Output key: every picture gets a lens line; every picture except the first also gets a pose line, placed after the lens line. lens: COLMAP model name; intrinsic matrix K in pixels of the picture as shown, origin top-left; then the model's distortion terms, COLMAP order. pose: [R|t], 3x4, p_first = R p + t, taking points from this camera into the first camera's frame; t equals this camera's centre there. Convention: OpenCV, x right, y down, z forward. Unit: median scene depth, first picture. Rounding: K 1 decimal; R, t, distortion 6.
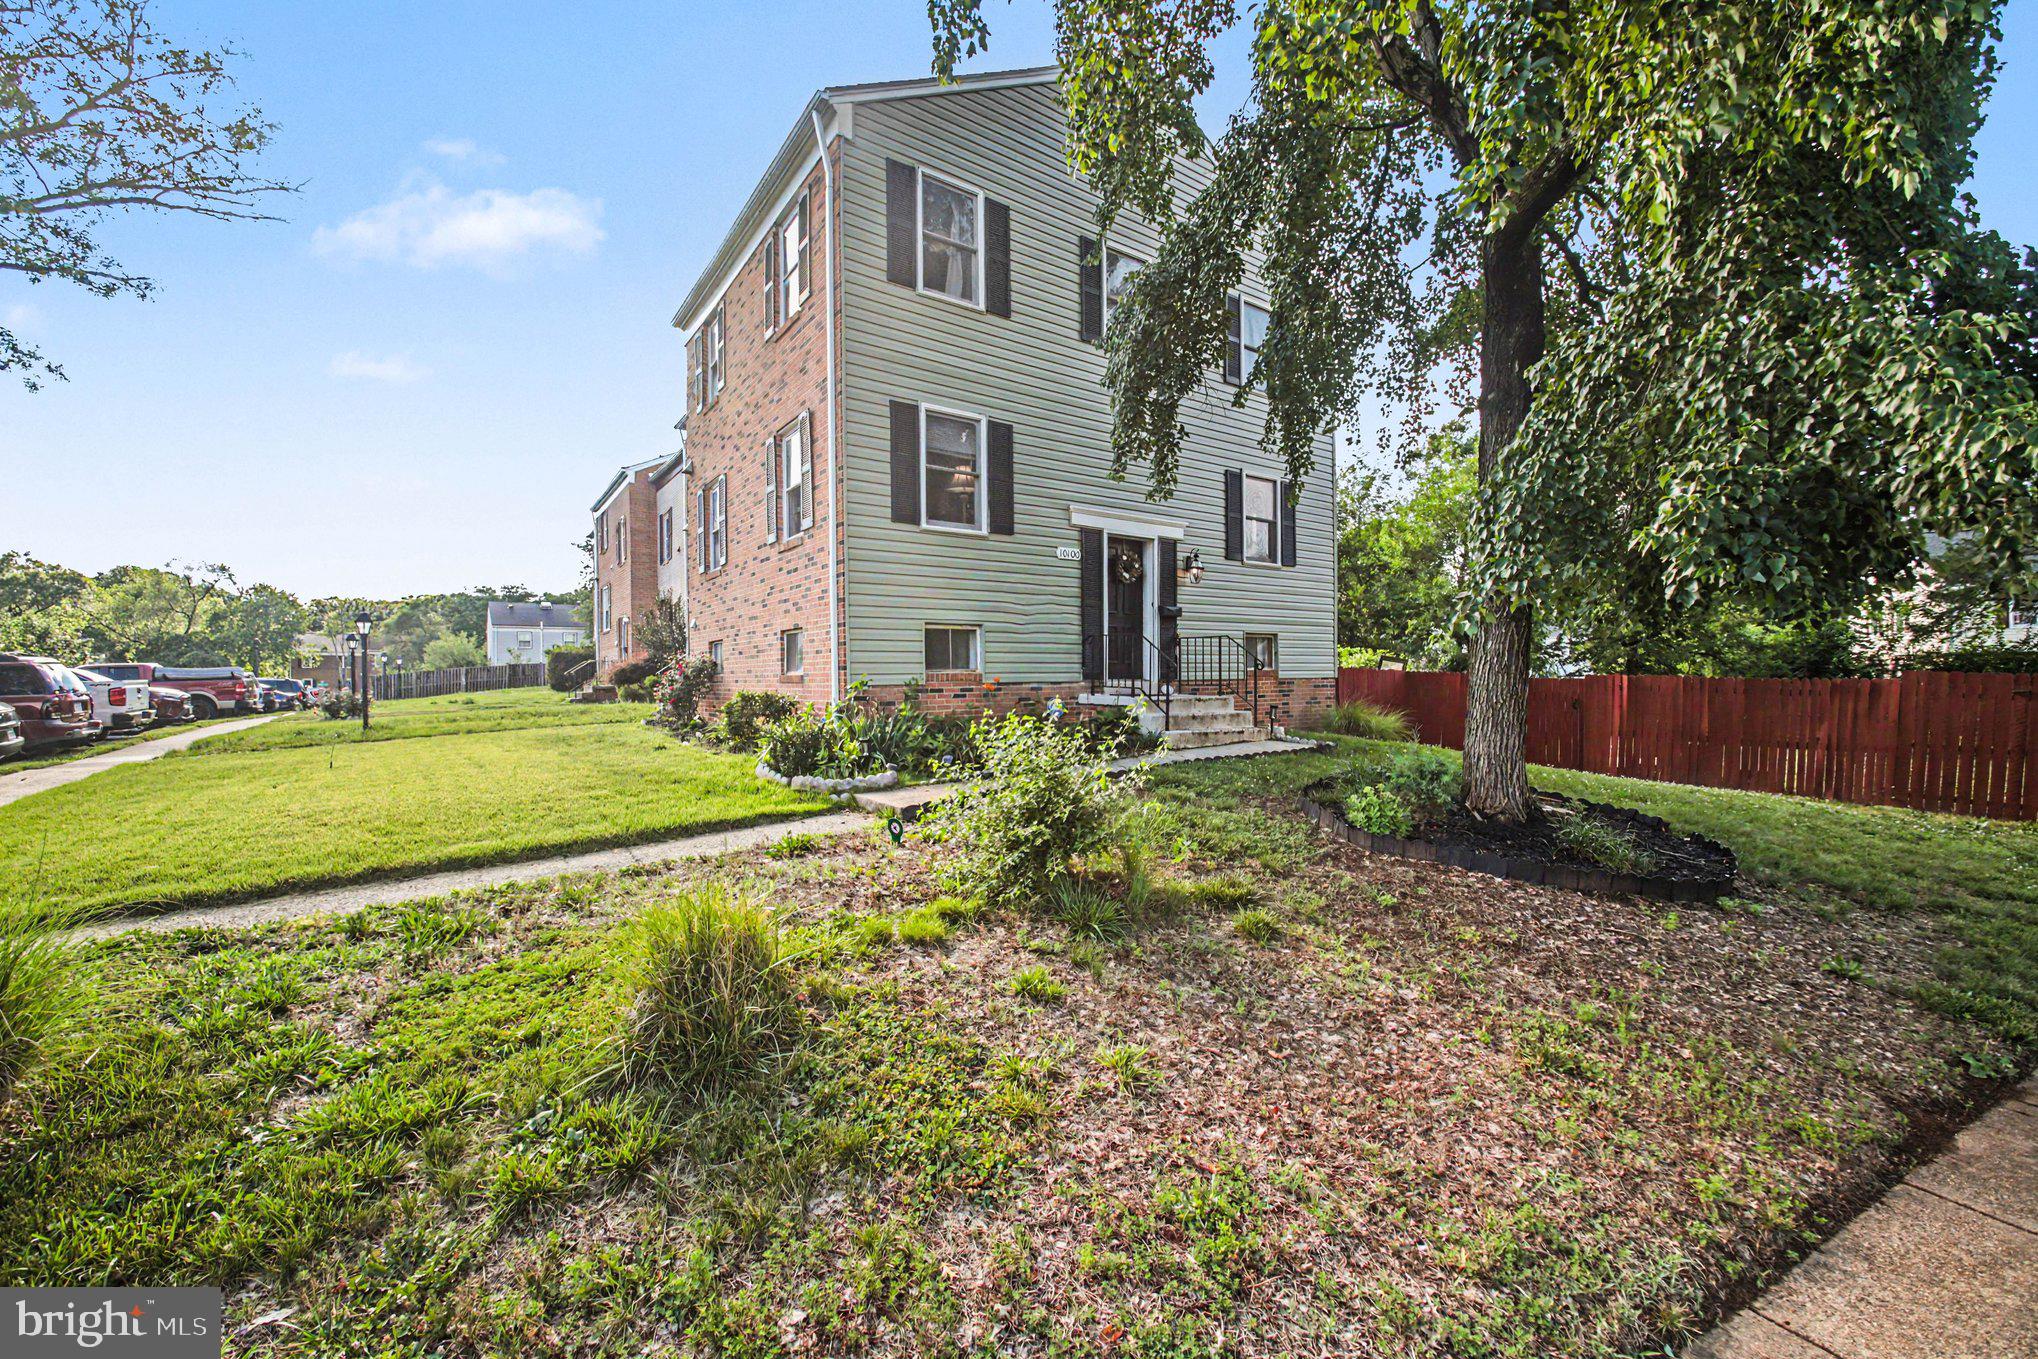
lens RADIAL K [[791.5, 0, 1013.8], [0, 791.5, 674.9], [0, 0, 1]] dist [0.000773, -0.000016]
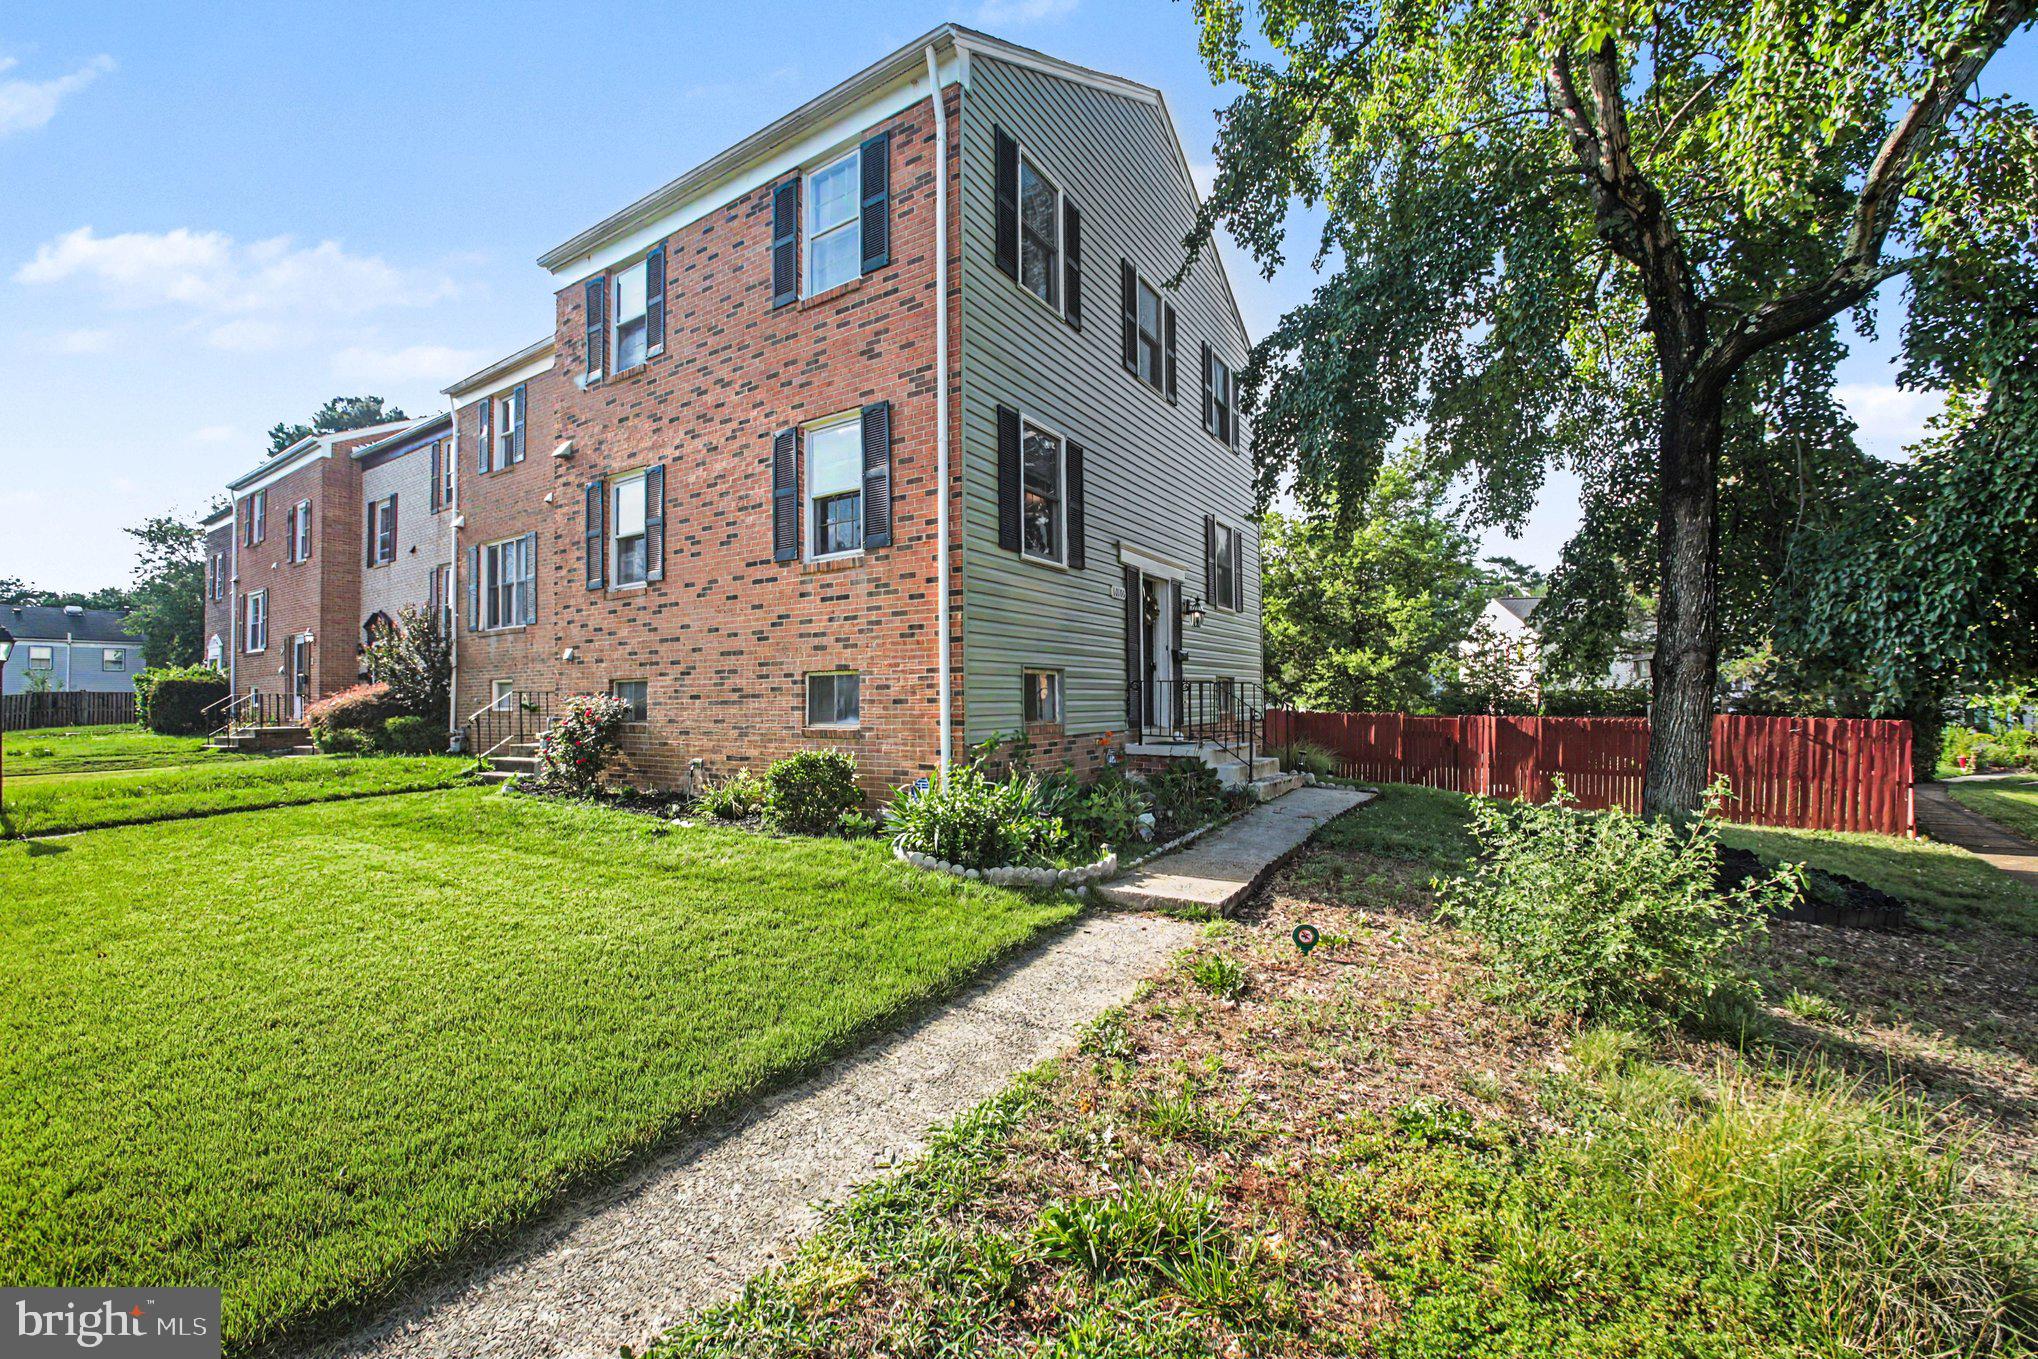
lens RADIAL K [[791.5, 0, 1016.0], [0, 791.5, 680.5], [0, 0, 1]] dist [0.000773, -0.000016]
pose [[0.932386, 0.008787, 0.361359, -0.381213], [0.001364, 0.999612, -0.027826, -0.024773], [-0.361463, 0.026437, 0.932012, 0.182002]]
